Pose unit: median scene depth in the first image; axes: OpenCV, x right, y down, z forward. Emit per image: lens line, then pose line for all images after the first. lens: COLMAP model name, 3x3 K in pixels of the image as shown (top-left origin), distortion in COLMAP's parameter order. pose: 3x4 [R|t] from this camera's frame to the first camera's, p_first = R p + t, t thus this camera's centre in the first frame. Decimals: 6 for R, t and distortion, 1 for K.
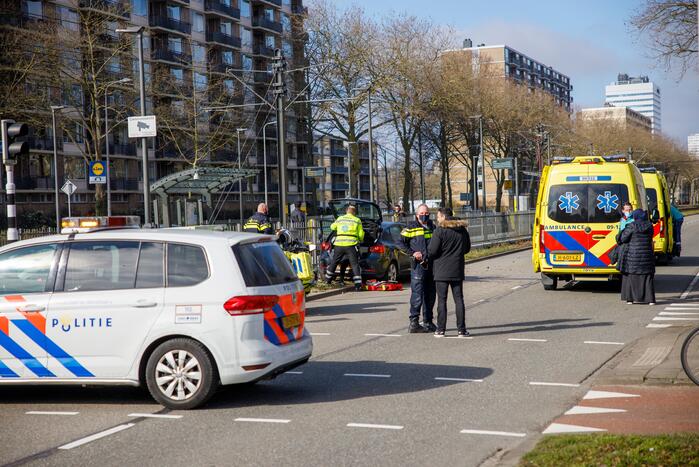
lens RADIAL K [[1314.5, 0, 349.5], [0, 1314.5, 233.5], [0, 0, 1]] dist [0.230258, 0.129949]
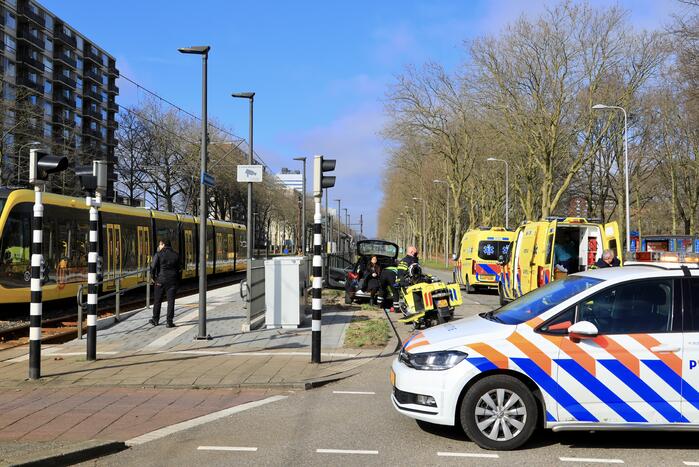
lens RADIAL K [[848.3, 0, 349.5], [0, 848.3, 233.5], [0, 0, 1]] dist [0.006226, 0.024939]
pose [[0.956191, 0.047193, 0.288915, -0.319663], [-0.036198, 0.998407, -0.043285, 0.004986], [-0.290497, 0.030930, 0.956376, 0.252502]]
